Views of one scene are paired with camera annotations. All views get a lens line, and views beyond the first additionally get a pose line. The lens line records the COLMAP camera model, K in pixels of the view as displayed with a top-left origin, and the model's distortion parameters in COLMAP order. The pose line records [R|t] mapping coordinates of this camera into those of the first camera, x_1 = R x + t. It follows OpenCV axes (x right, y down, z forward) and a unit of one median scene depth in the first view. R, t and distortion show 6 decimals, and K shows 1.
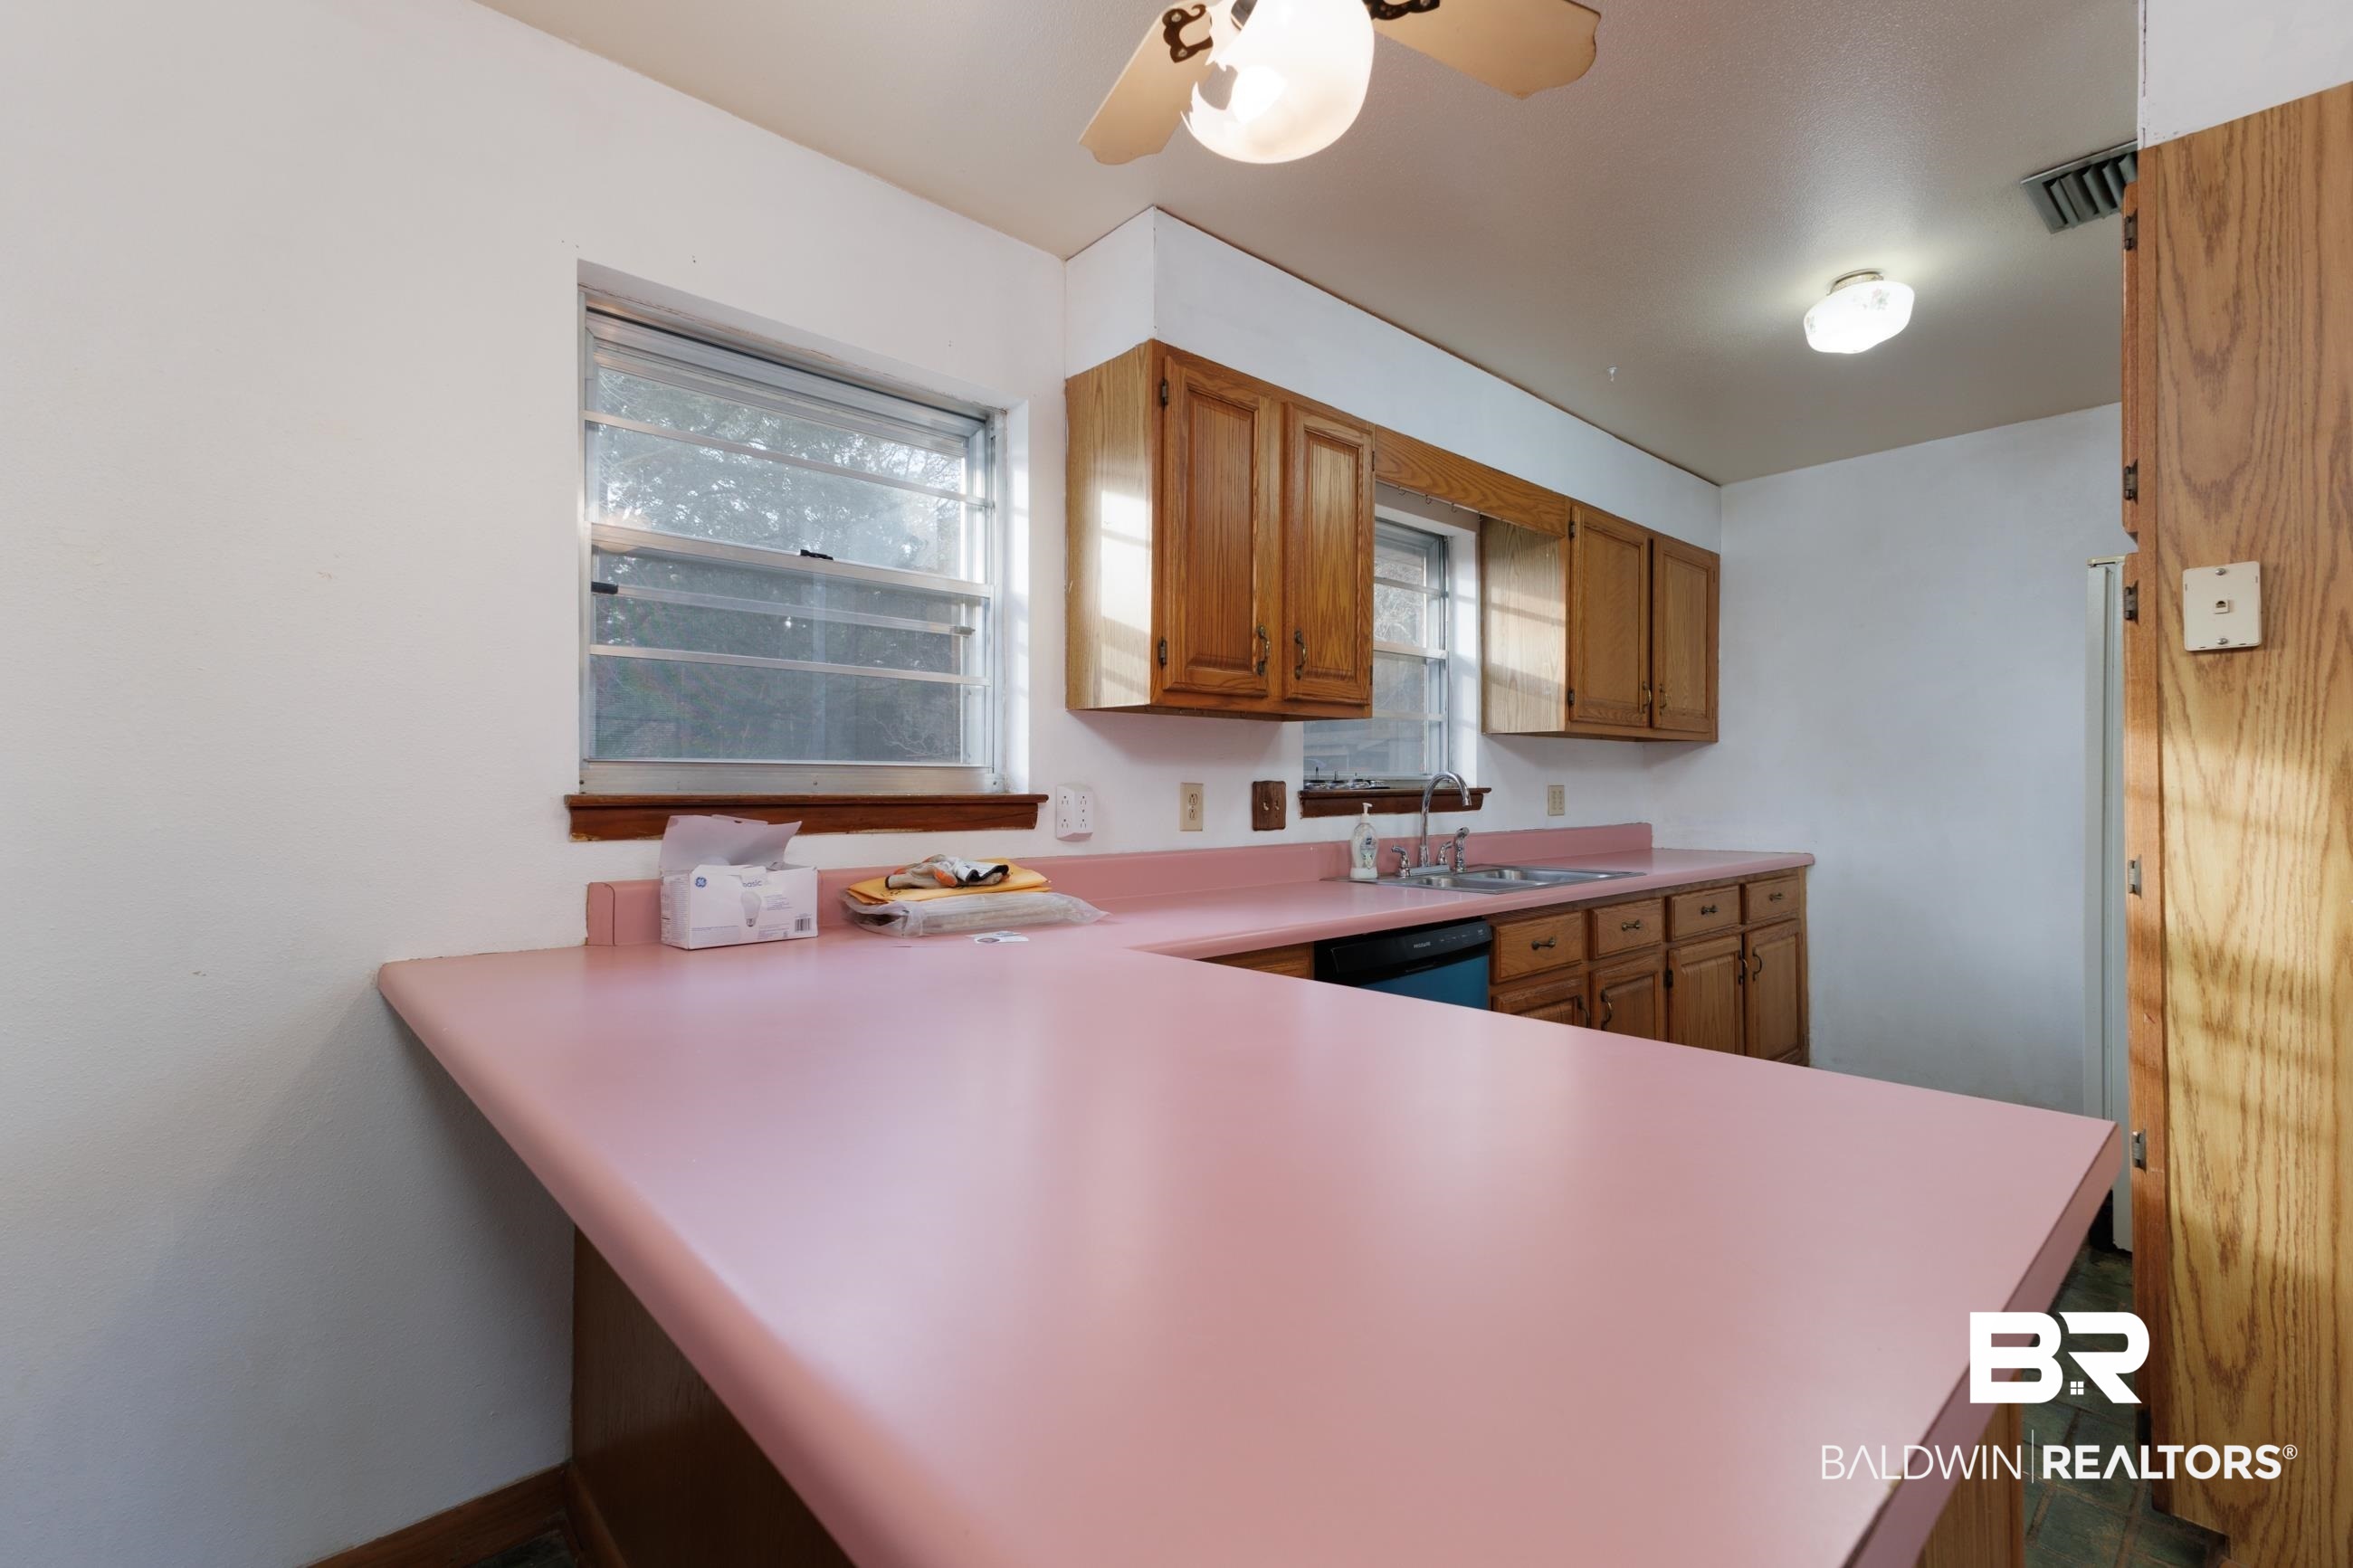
lens RADIAL K [[1014.1, 0, 1185.0], [0, 1014.1, 785.1], [0, 0, 1]] dist [0.010197, -0.003437]
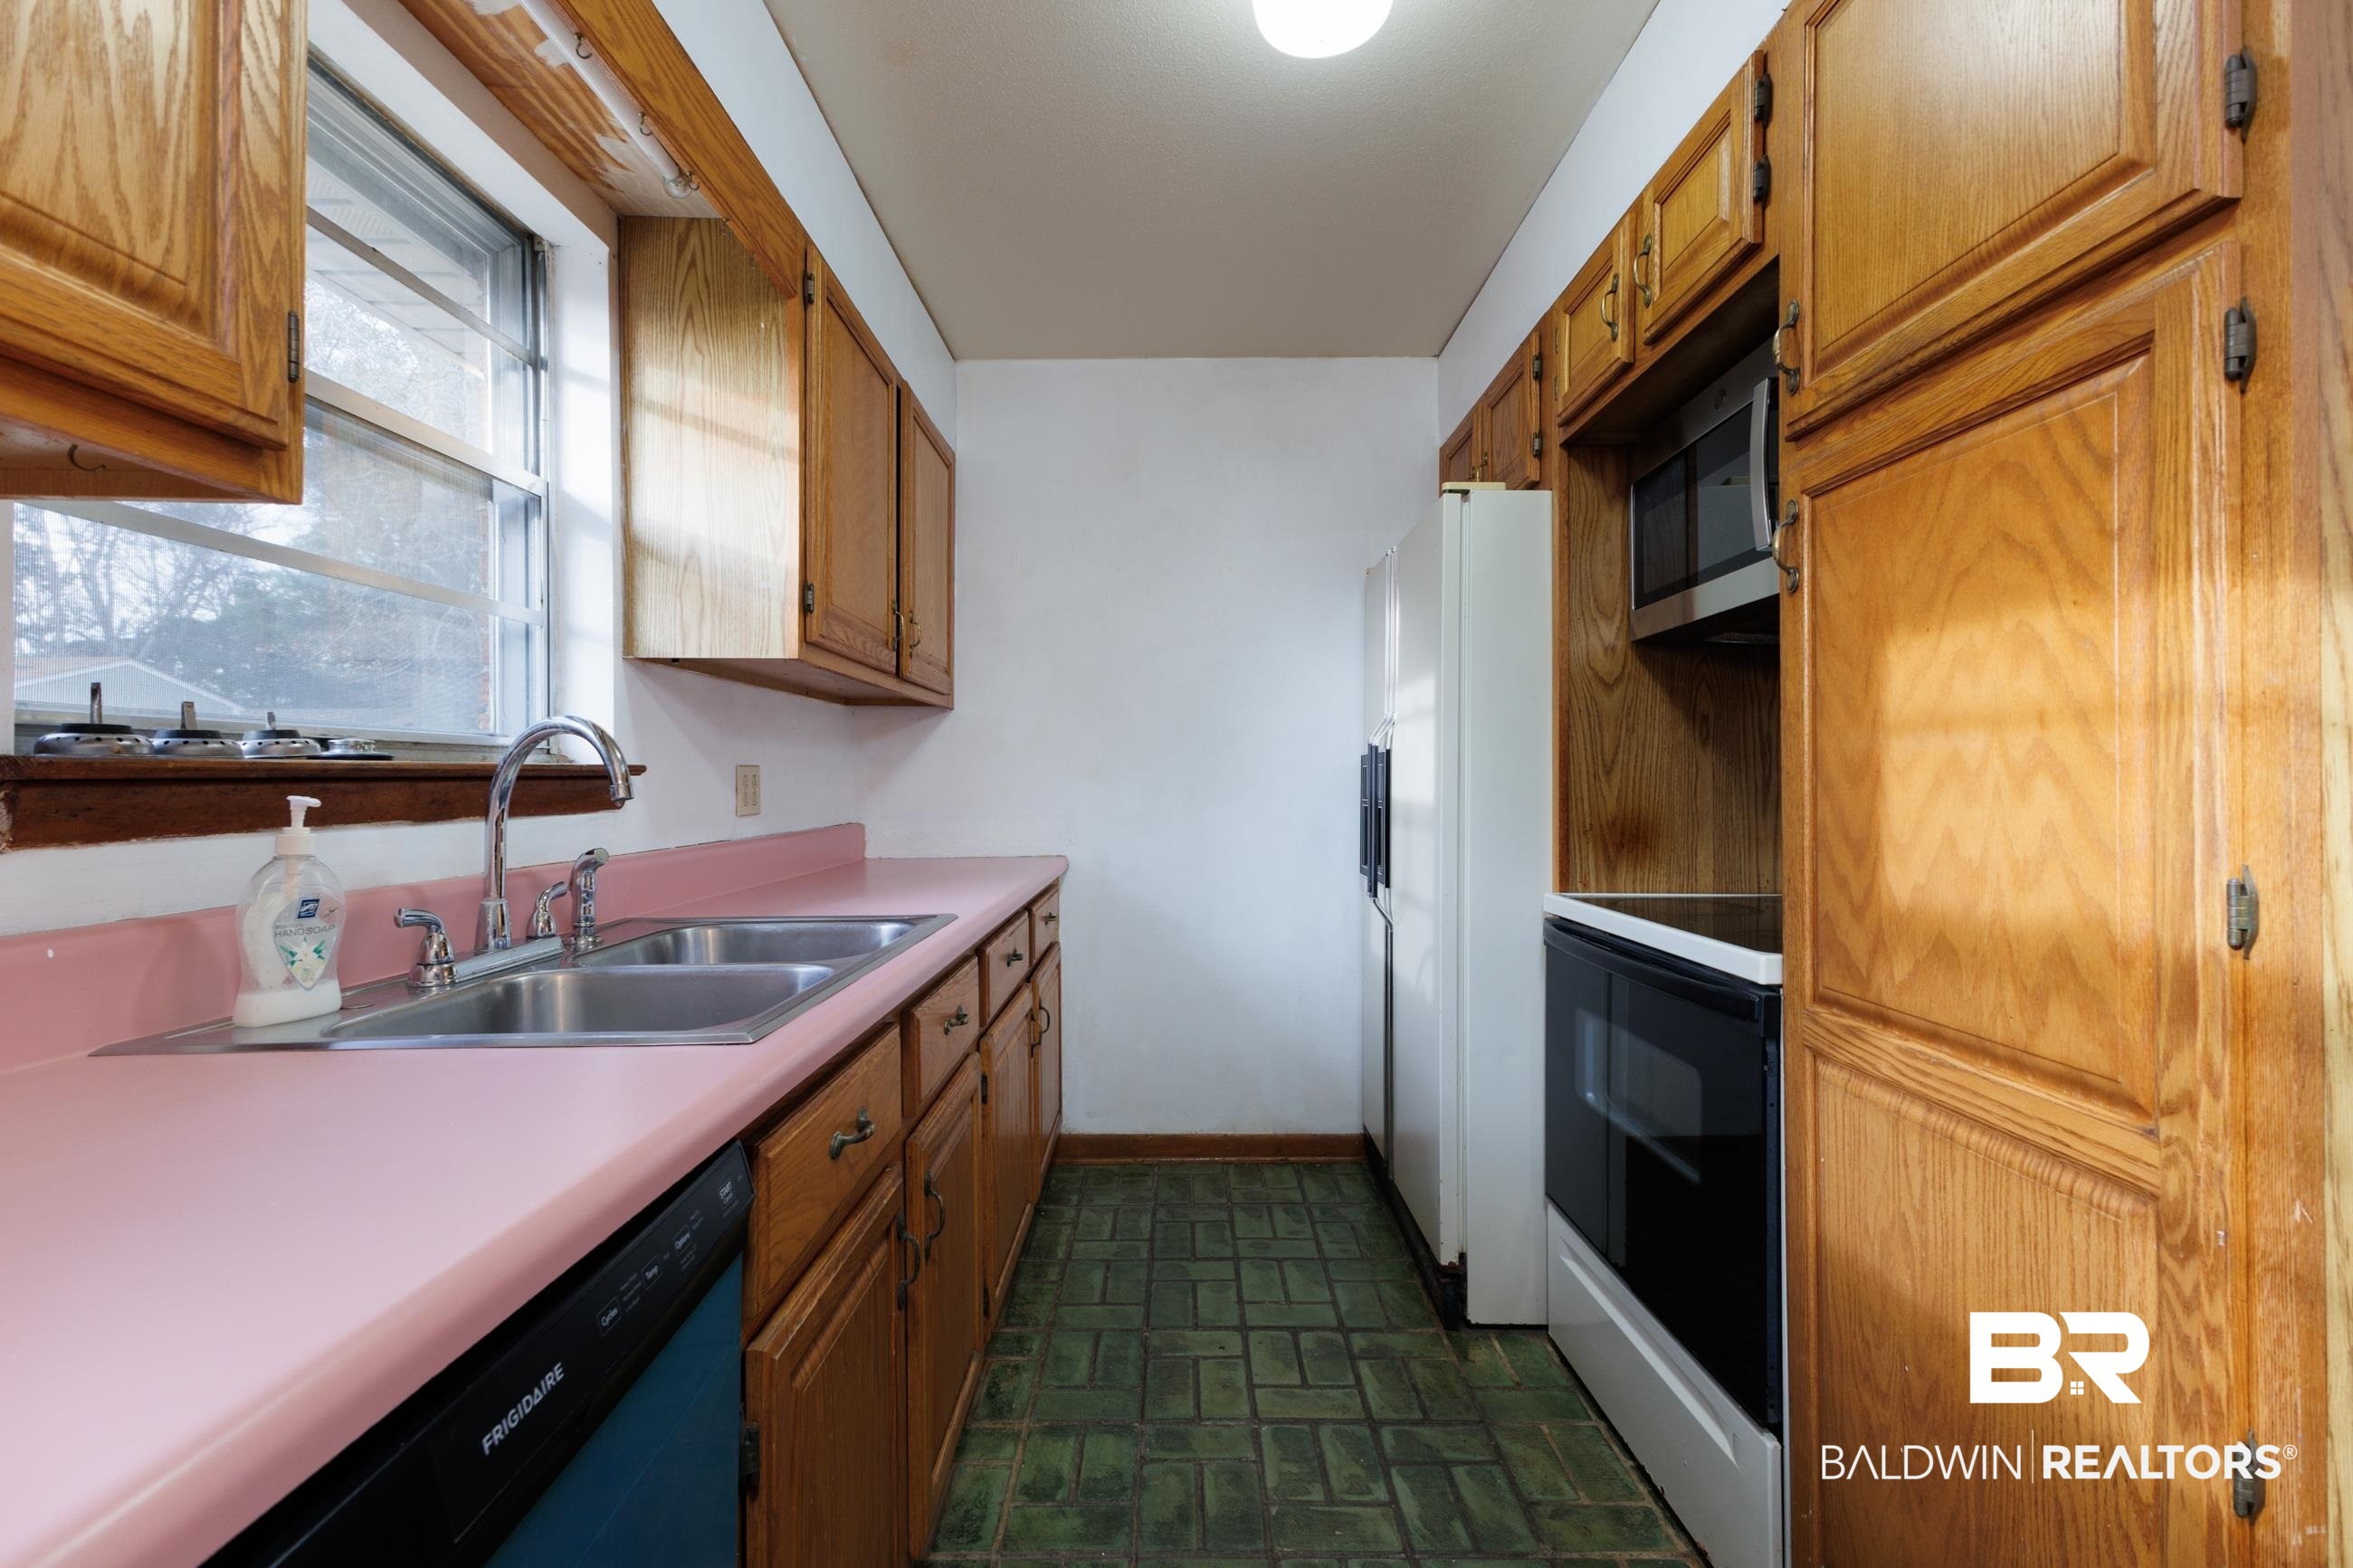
lens RADIAL K [[1014.1, 0, 1173.5], [0, 1014.1, 785.5], [0, 0, 1]] dist [0.010197, -0.003437]
pose [[0.670790, -0.003461, 0.741639, 0.103446], [0.000522, 0.999991, 0.004195, 0.011255], [-0.741647, -0.002427, 0.670786, 0.470976]]
